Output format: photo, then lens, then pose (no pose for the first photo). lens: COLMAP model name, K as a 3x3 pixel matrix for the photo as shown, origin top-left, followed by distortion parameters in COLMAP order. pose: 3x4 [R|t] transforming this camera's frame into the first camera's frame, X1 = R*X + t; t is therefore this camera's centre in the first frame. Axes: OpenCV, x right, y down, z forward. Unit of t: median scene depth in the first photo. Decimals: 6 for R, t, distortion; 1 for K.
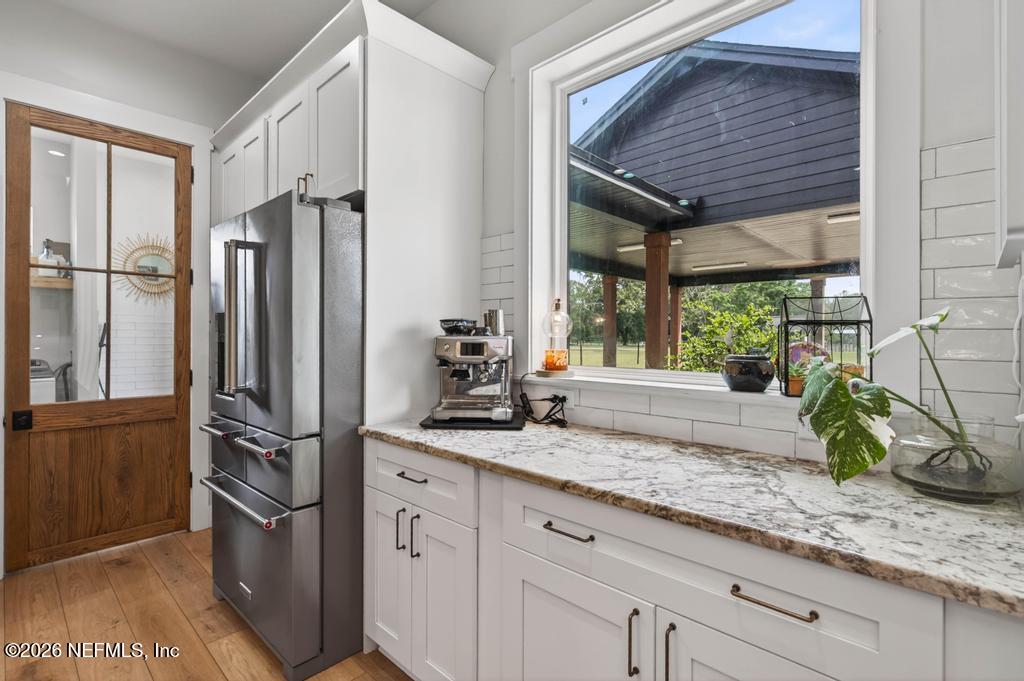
lens RADIAL K [[477.8, 0, 514.3], [0, 477.8, 335.0], [0, 0, 1]] dist [-0.000686, -0.000168]
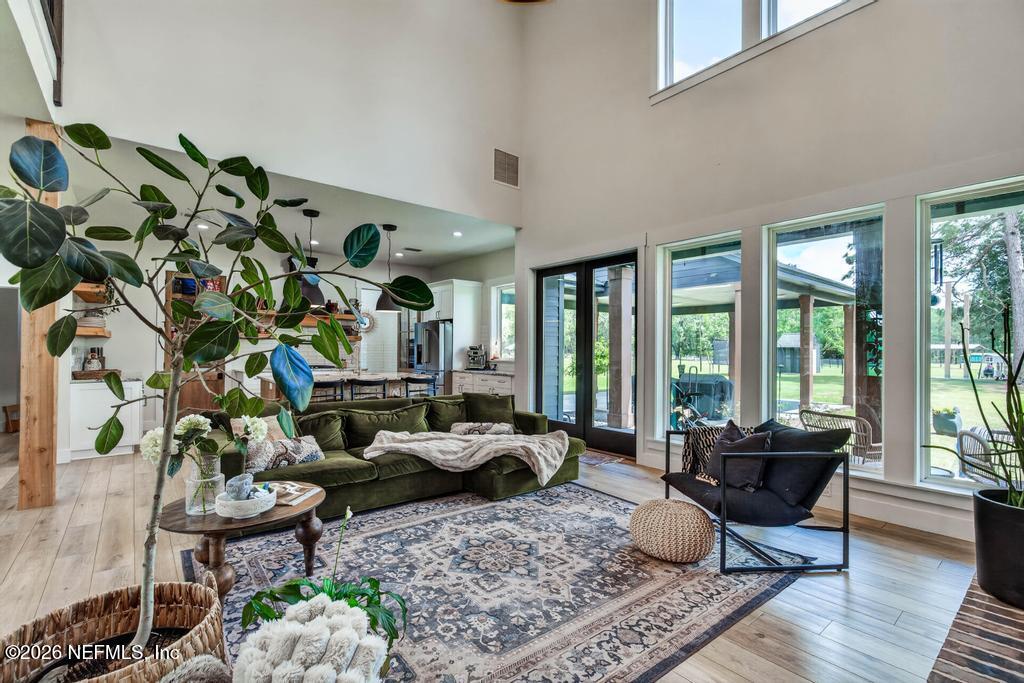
lens RADIAL K [[474.1, 0, 530.3], [0, 474.1, 341.6], [0, 0, 1]] dist [0.001635, 0.000168]
pose [[0.992909, 0.001314, -0.118868, 0.931102], [-0.003063, 0.999890, -0.014536, -0.017129], [0.118836, 0.014797, 0.992804, -3.304006]]
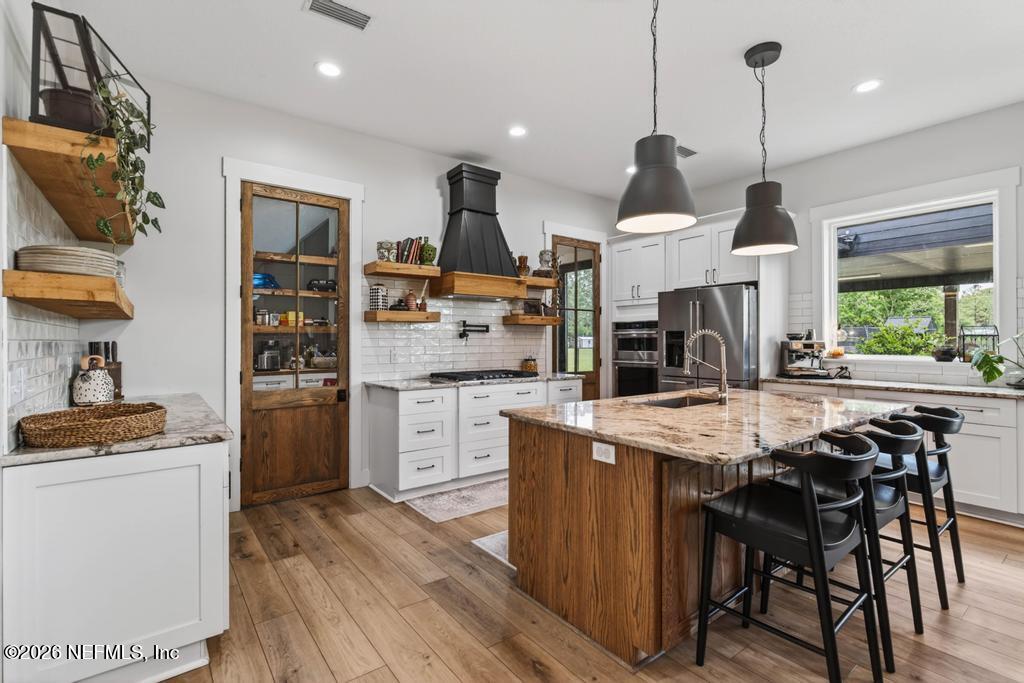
lens RADIAL K [[477.8, 0, 514.3], [0, 477.8, 336.0], [0, 0, 1]] dist [-0.000686, -0.000168]
pose [[0.986825, -0.005461, -0.161699, -1.094935], [0.004982, 0.999982, -0.003371, -0.019360], [0.161714, 0.002521, 0.986834, -1.518132]]
